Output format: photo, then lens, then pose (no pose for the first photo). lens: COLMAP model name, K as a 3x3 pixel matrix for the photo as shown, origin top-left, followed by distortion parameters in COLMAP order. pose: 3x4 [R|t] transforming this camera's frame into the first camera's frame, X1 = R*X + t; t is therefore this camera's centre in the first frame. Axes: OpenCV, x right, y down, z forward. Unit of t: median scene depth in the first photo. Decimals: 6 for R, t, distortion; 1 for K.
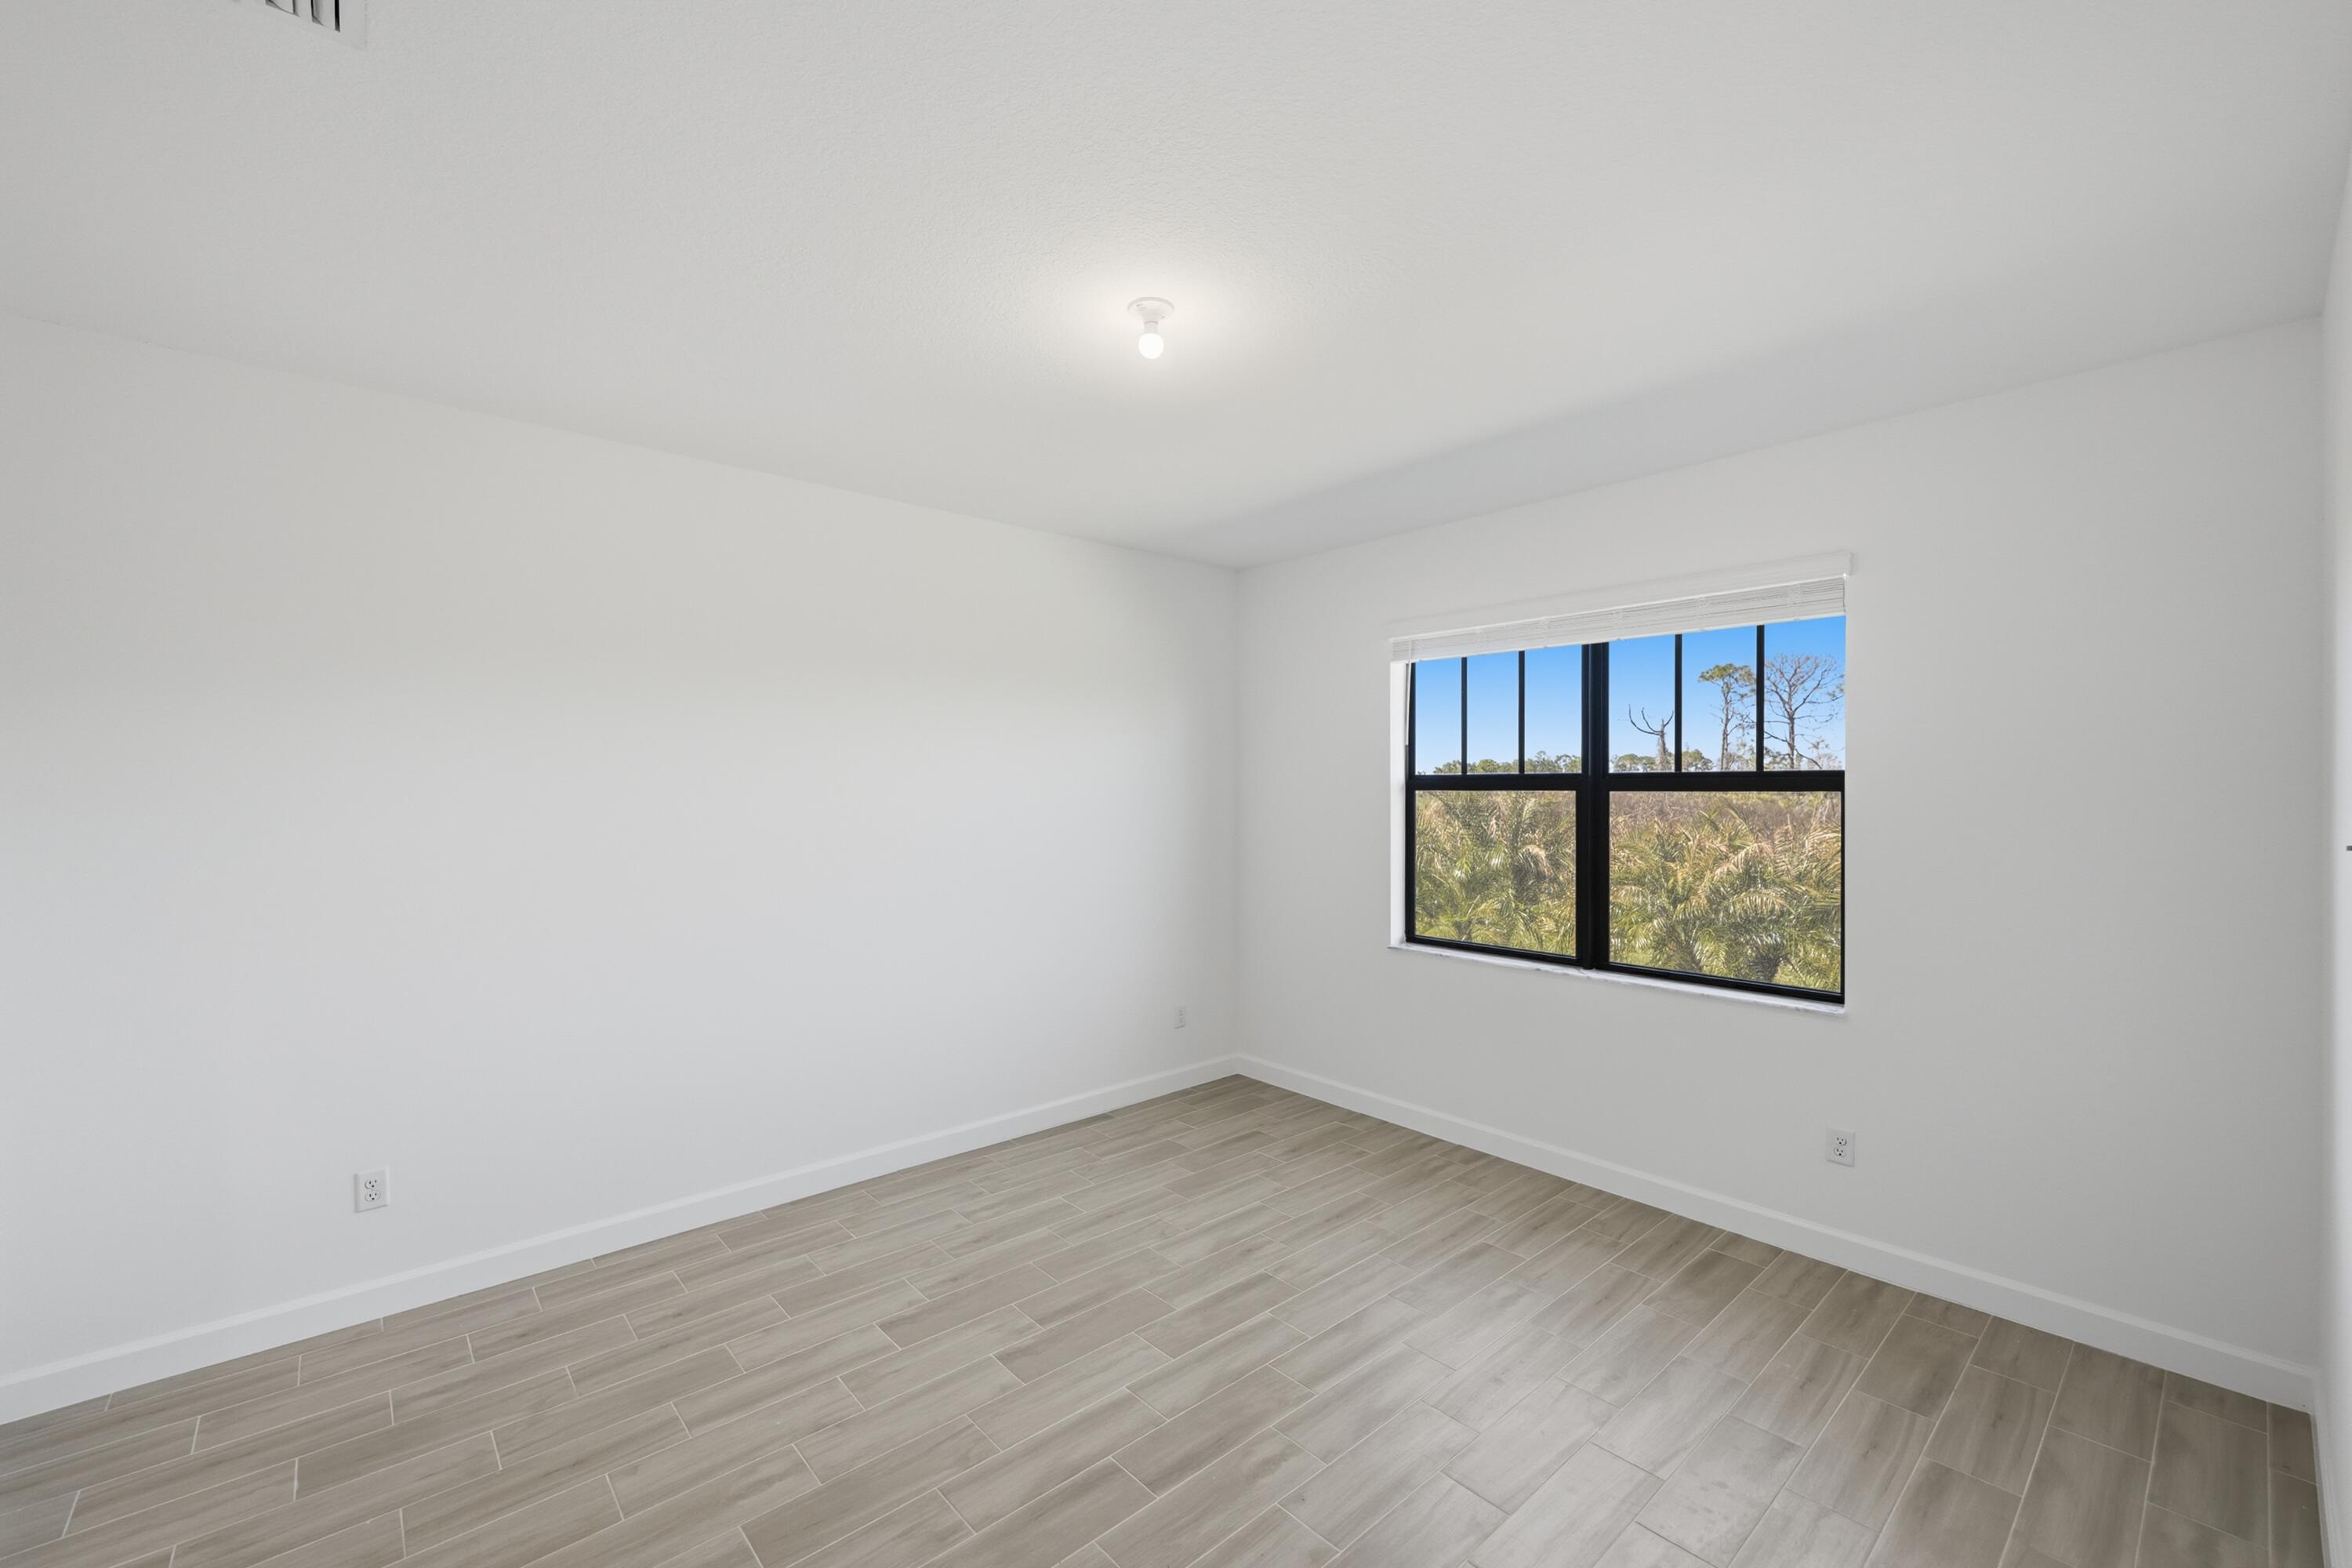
lens RADIAL K [[958.5, 0, 1180.7], [0, 958.5, 796.9], [0, 0, 1]] dist [-0.010071, -0.000240]
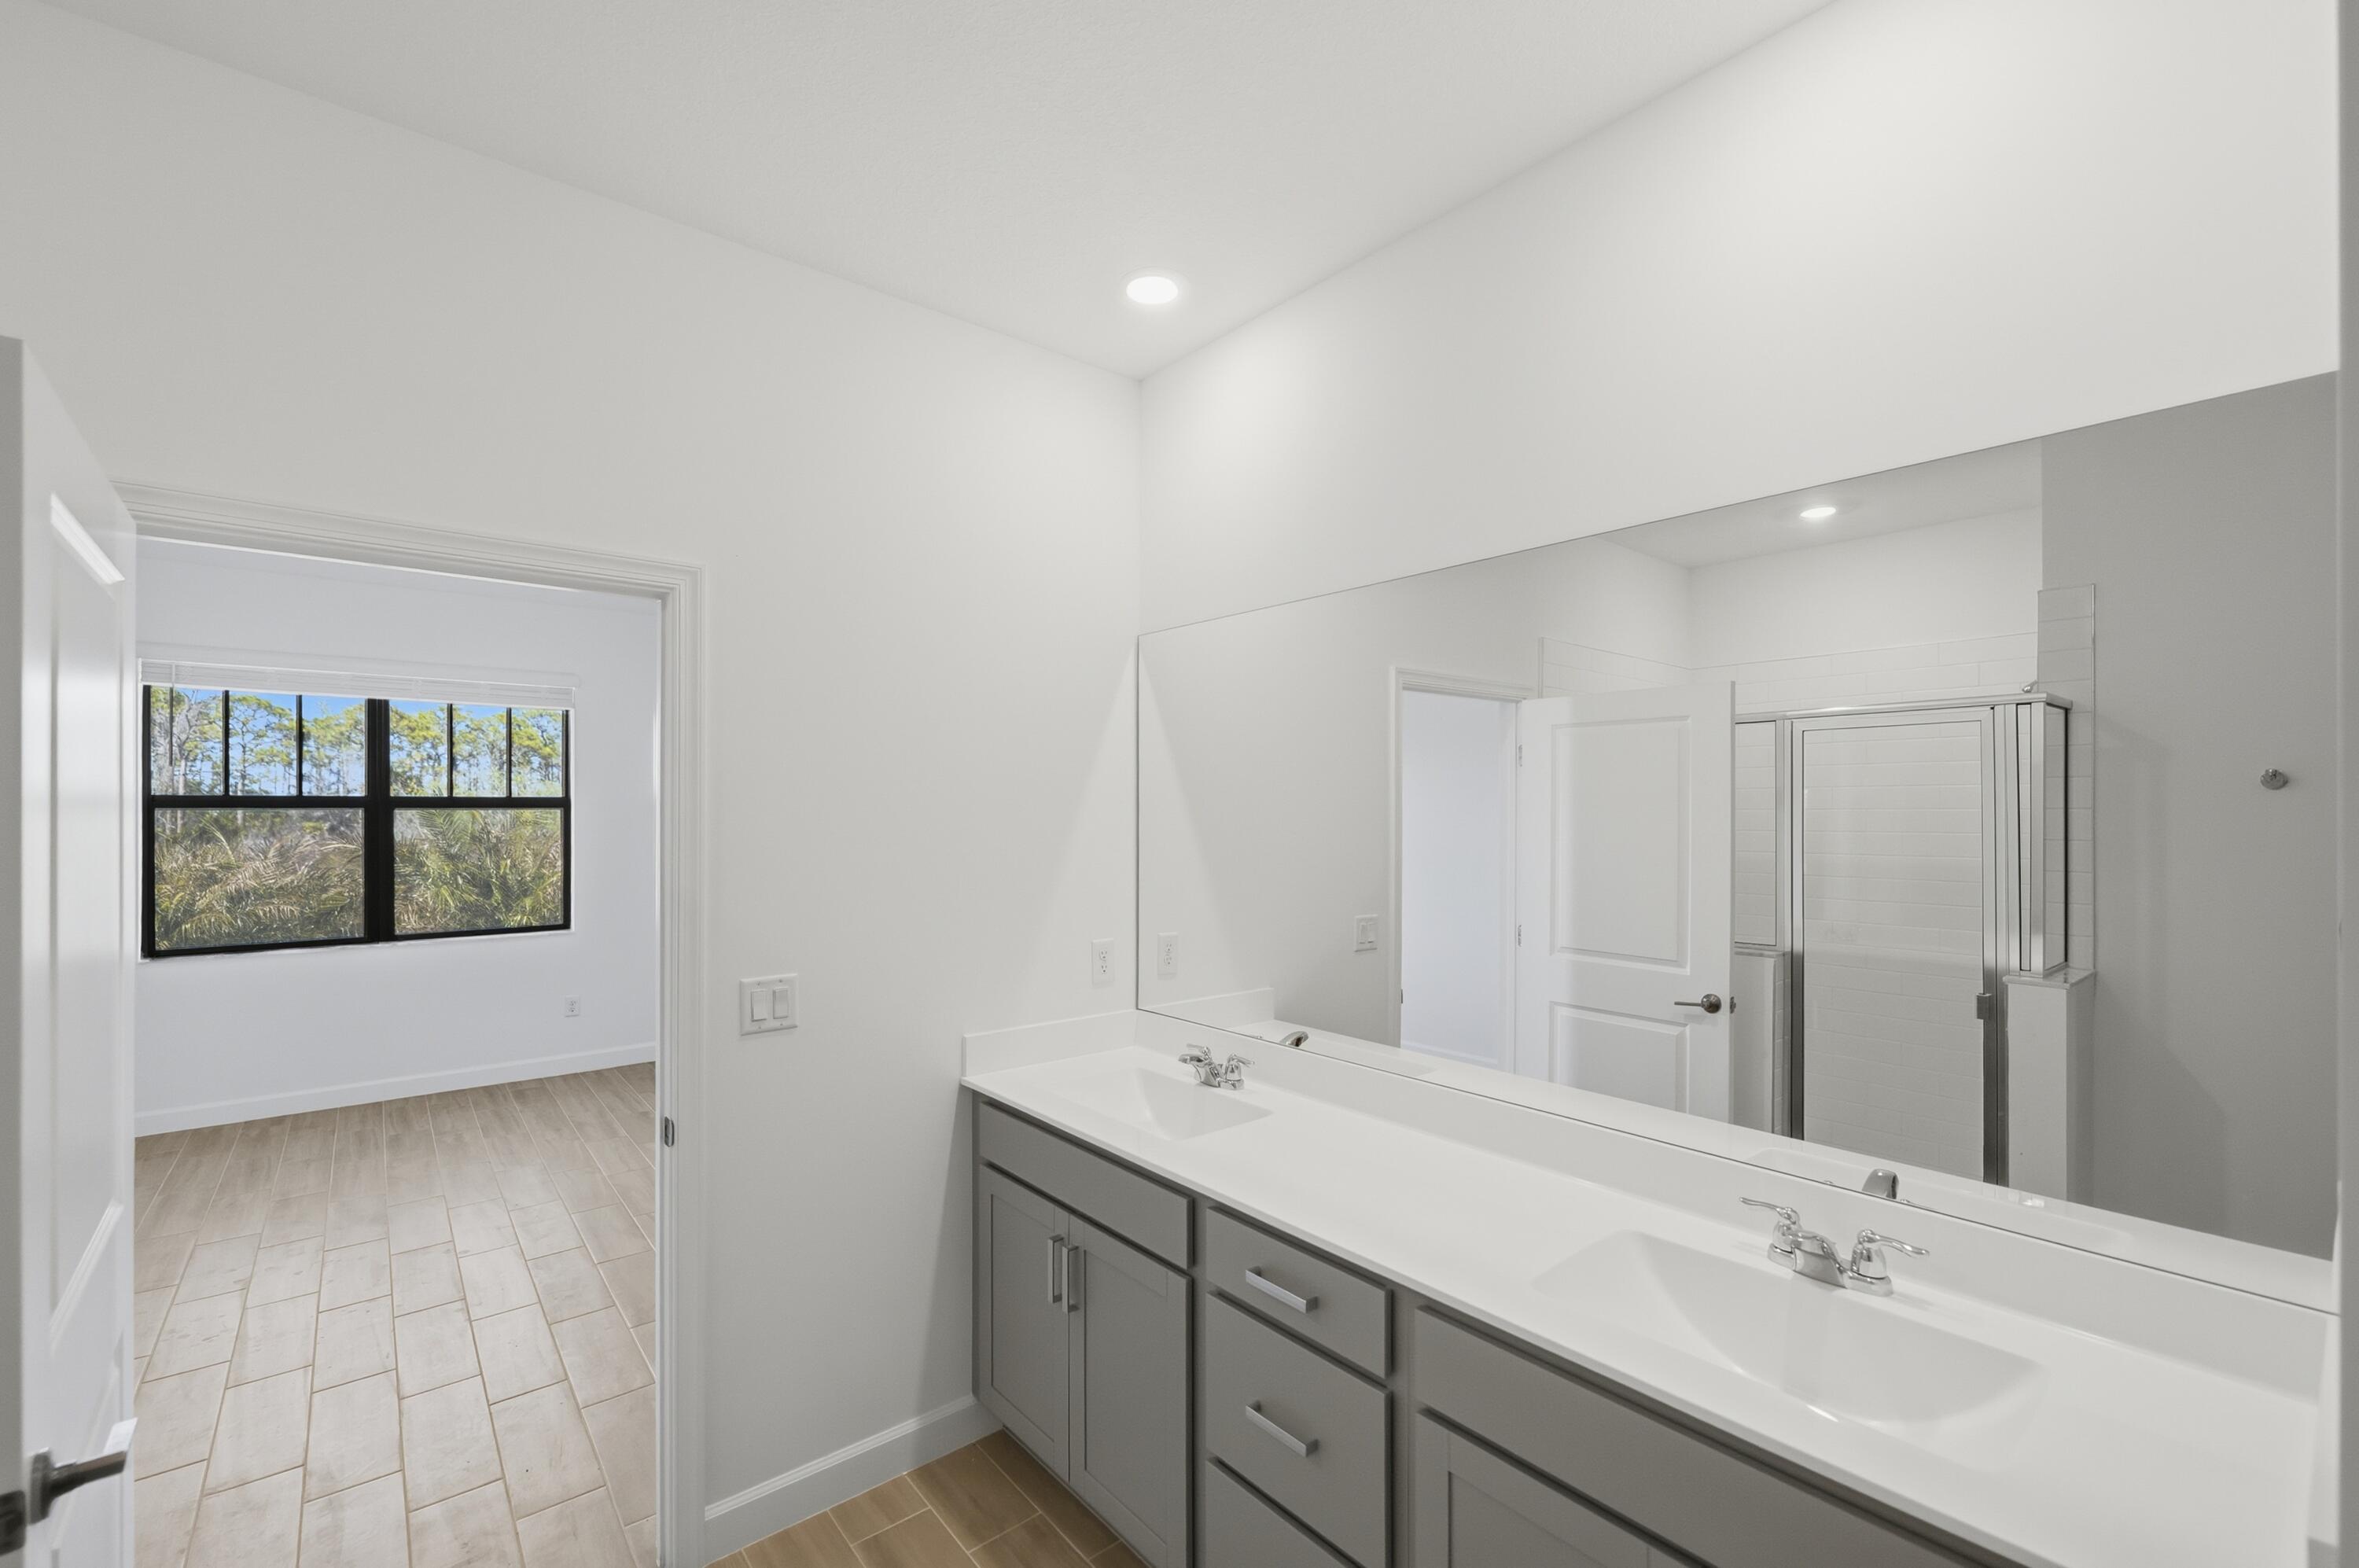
lens RADIAL K [[961.4, 0, 1184.2], [0, 961.4, 797.0], [0, 0, 1]] dist [-0.010071, -0.000240]
pose [[0.010356, 0.012885, 0.999863, -0.916754], [0.013653, 0.999822, -0.013026, 0.009494], [-0.999853, 0.013786, 0.010179, -0.147952]]
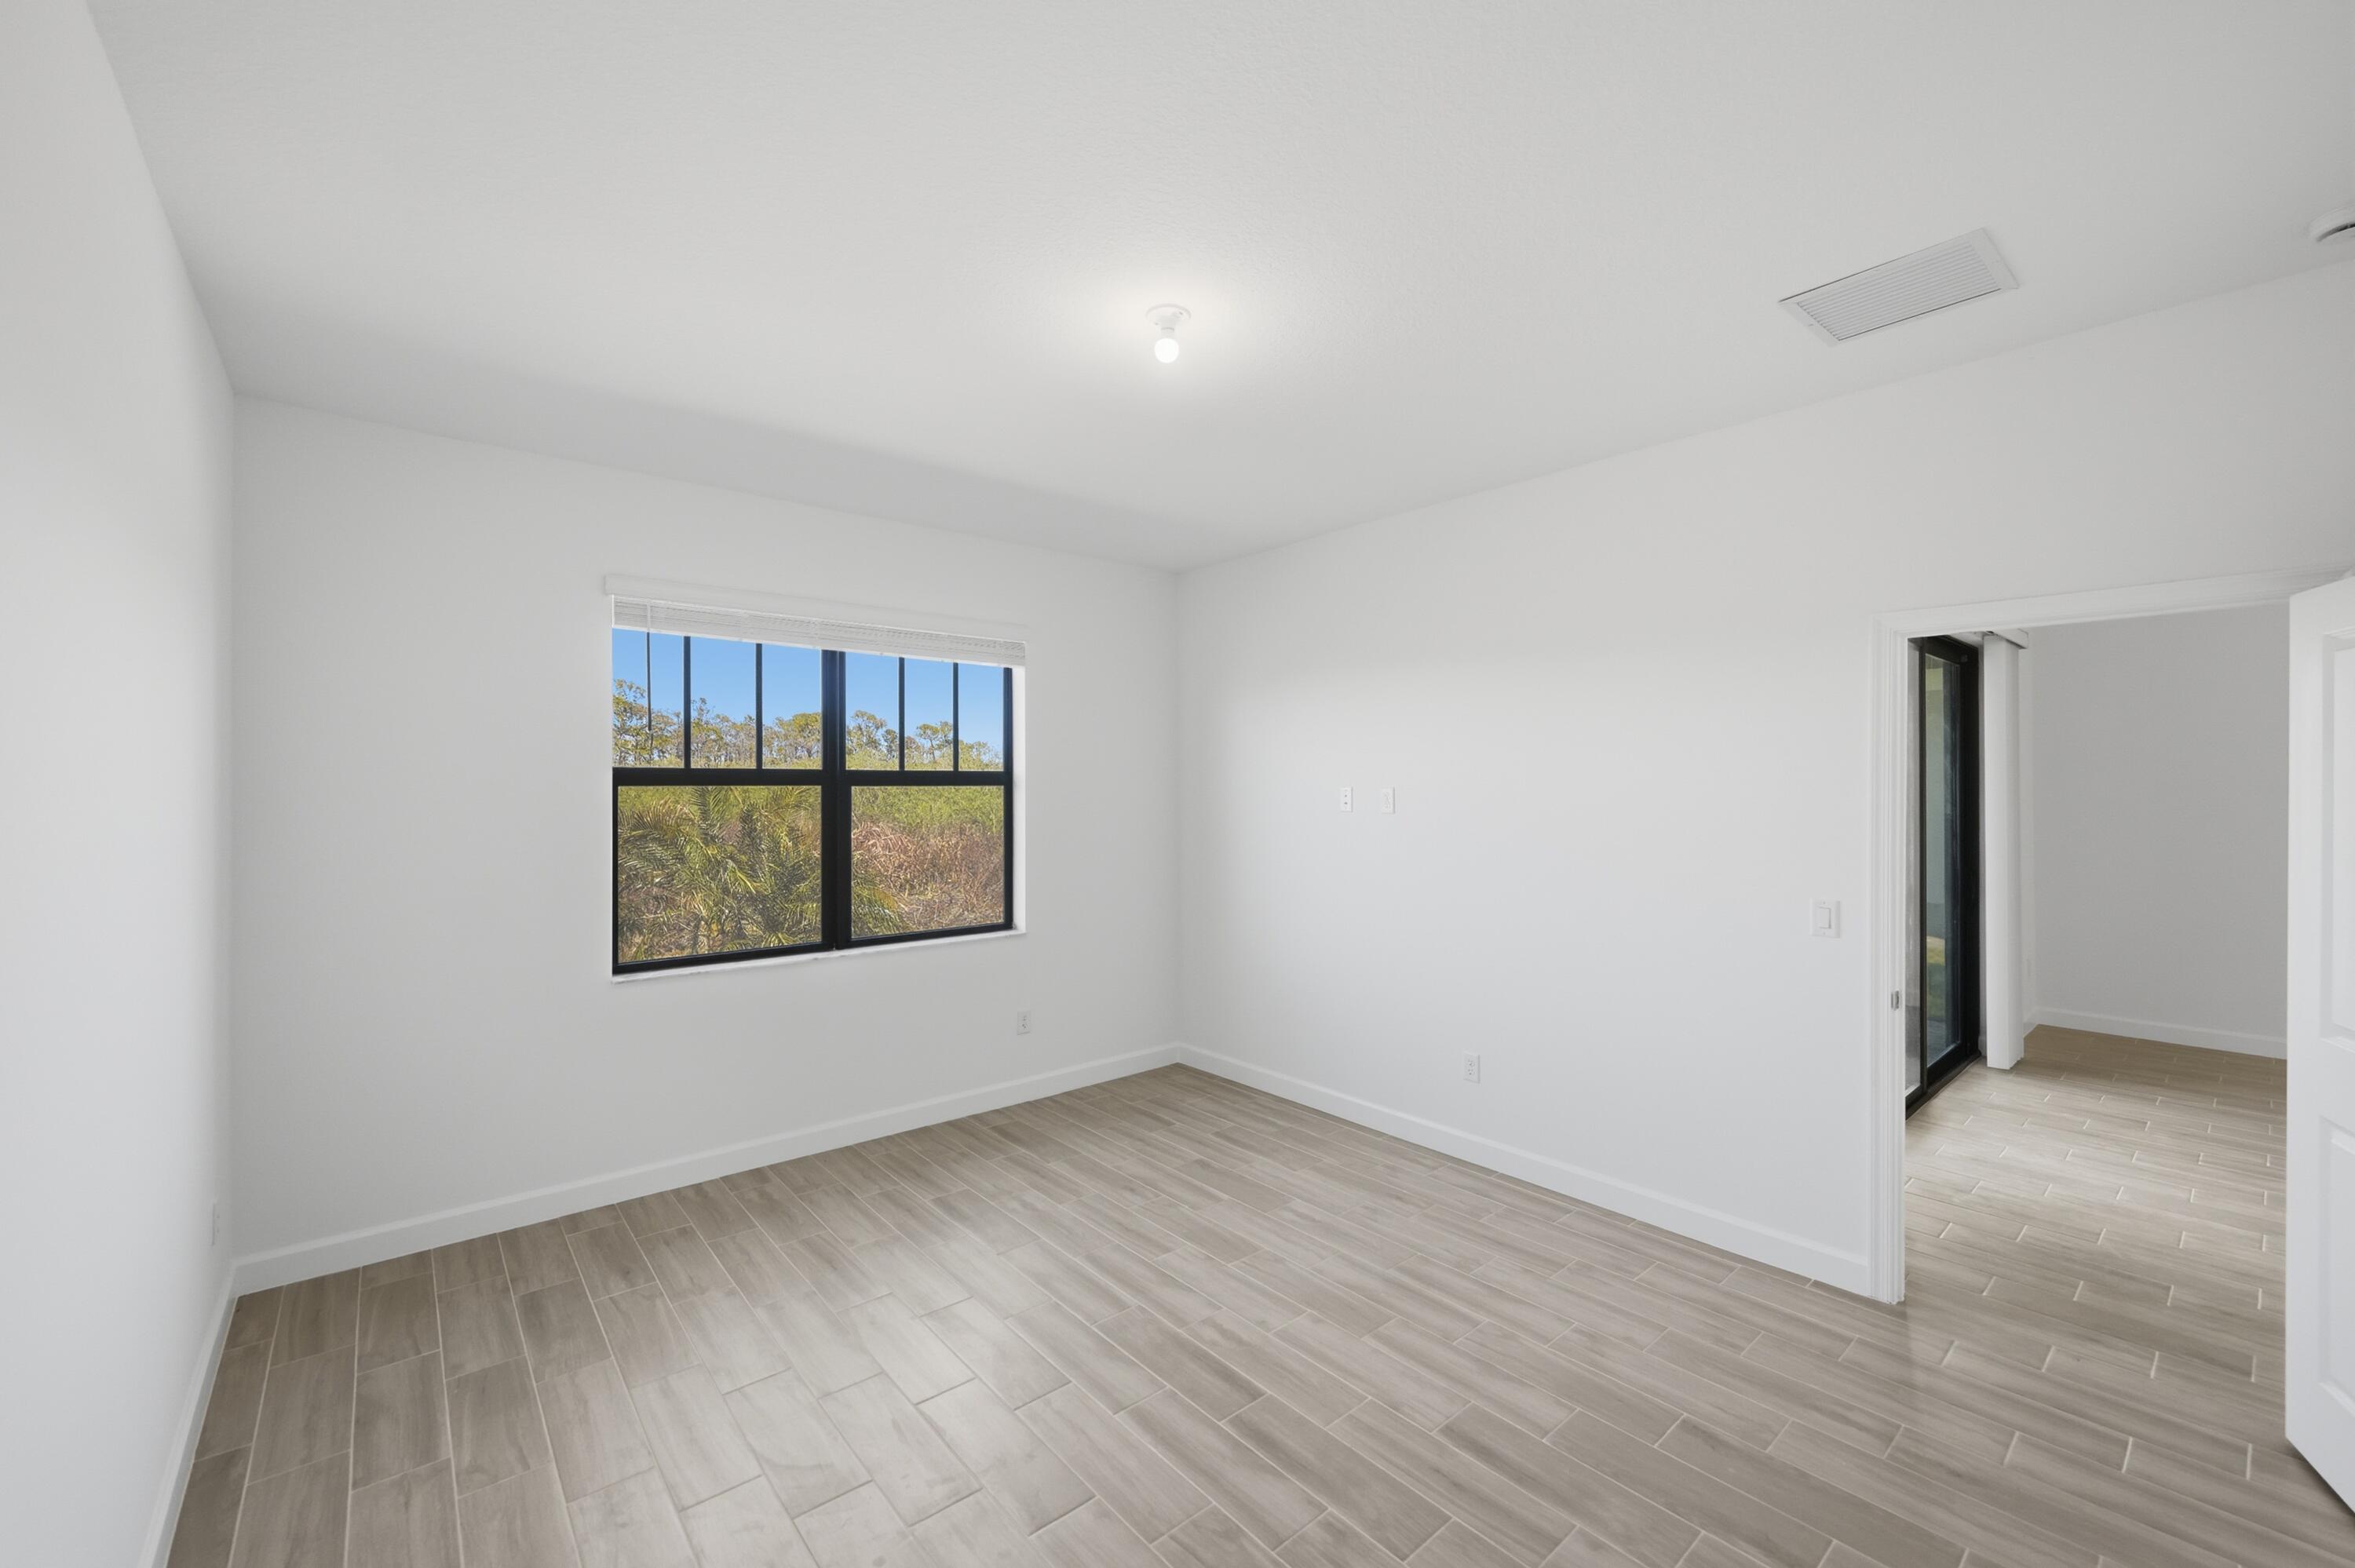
lens RADIAL K [[947.5, 0, 1169.0], [0, 947.5, 781.0], [0, 0, 1]] dist [0.001743, 0.000046]
pose [[0.023581, 0.004123, 0.999713, -0.659665], [0.013467, 0.999899, -0.004441, -0.002244], [-0.999631, 0.013568, 0.023524, 0.606185]]
